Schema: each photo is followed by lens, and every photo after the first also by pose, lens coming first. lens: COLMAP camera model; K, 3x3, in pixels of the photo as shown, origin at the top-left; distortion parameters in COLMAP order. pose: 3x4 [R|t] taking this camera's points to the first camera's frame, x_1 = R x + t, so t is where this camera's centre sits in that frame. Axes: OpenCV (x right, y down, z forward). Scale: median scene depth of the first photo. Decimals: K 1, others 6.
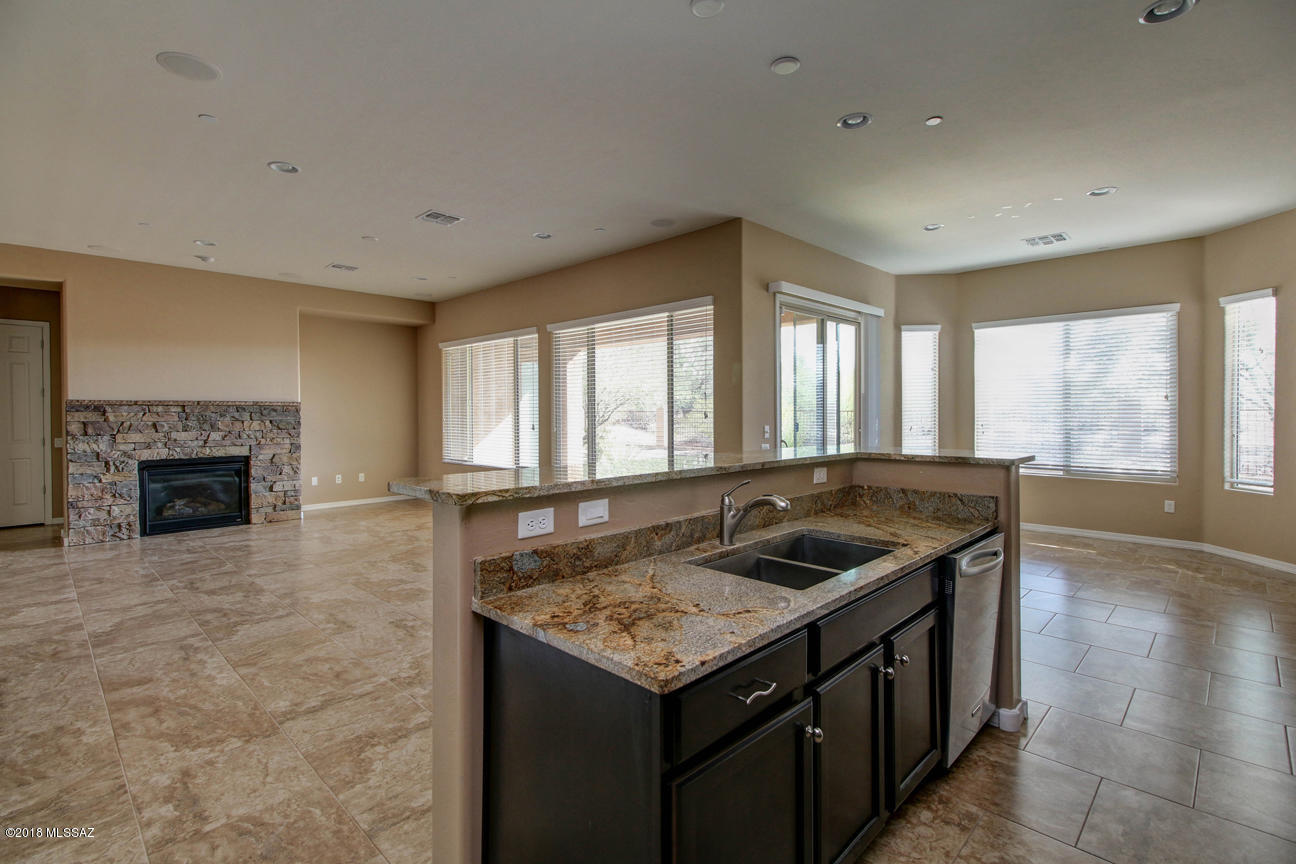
lens RADIAL K [[602.4, 0, 639.9], [0, 602.4, 424.9], [0, 0, 1]] dist [0.022090, -0.010042]
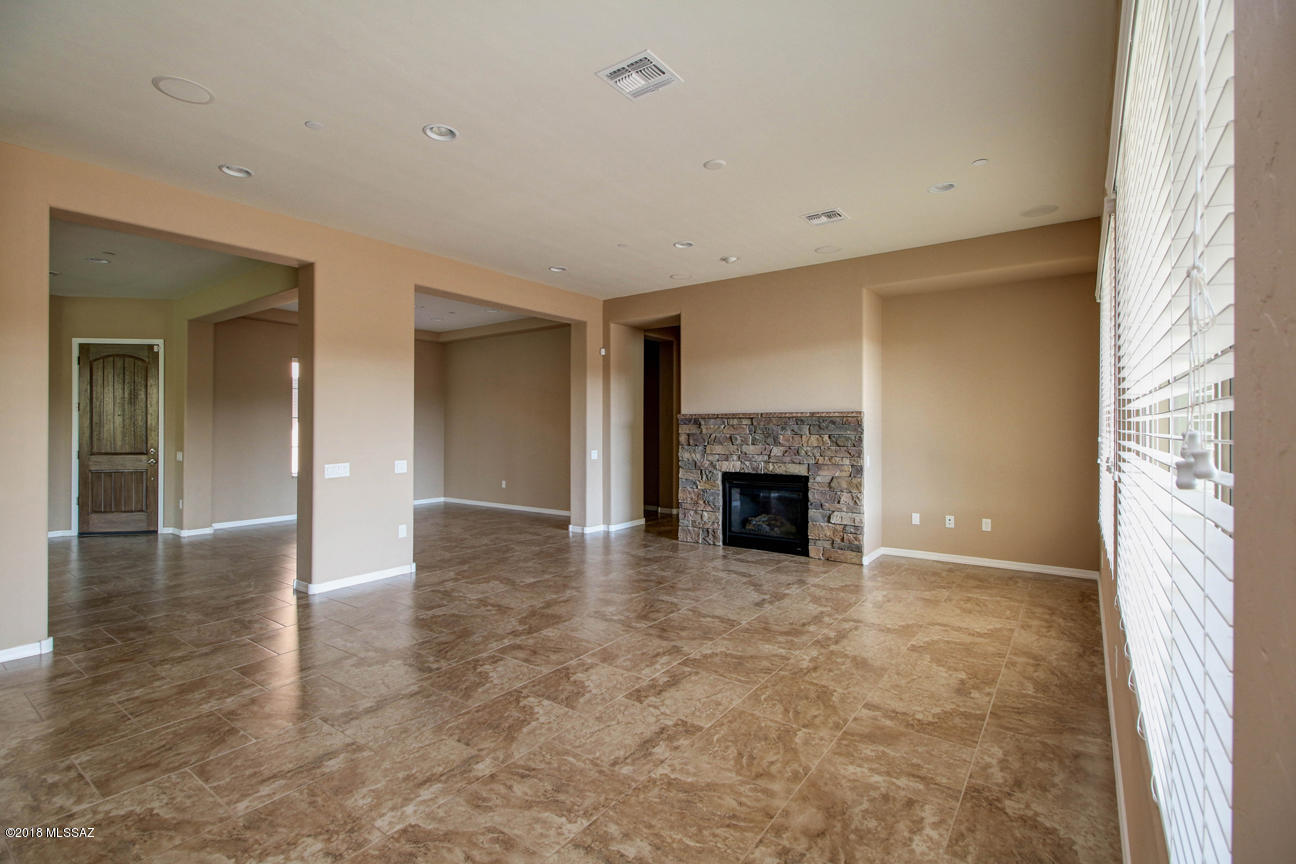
lens RADIAL K [[602.4, 0, 639.9], [0, 602.4, 424.9], [0, 0, 1]] dist [0.022090, -0.010042]
pose [[0.146048, 0.002708, -0.989274, 0.175515], [-0.019026, 0.999819, -0.000071, -0.018306], [0.989095, 0.018832, 0.146073, 0.715974]]
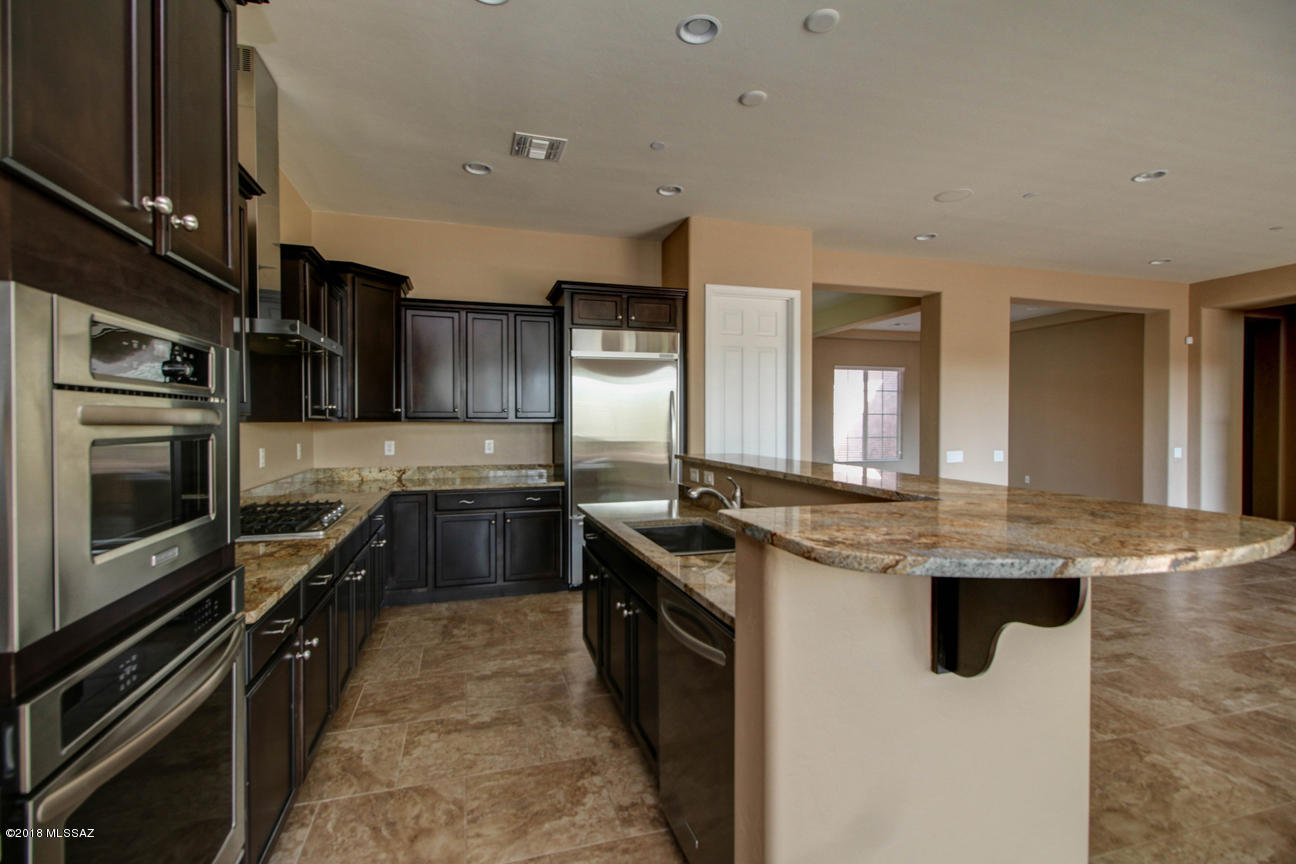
lens RADIAL K [[602.4, 0, 639.9], [0, 602.4, 424.9], [0, 0, 1]] dist [0.022090, -0.010042]
pose [[-0.476063, 0.010806, -0.879345, 0.441384], [-0.017069, 0.999623, 0.021524, -0.015455], [0.879245, 0.025256, -0.475699, 0.460255]]
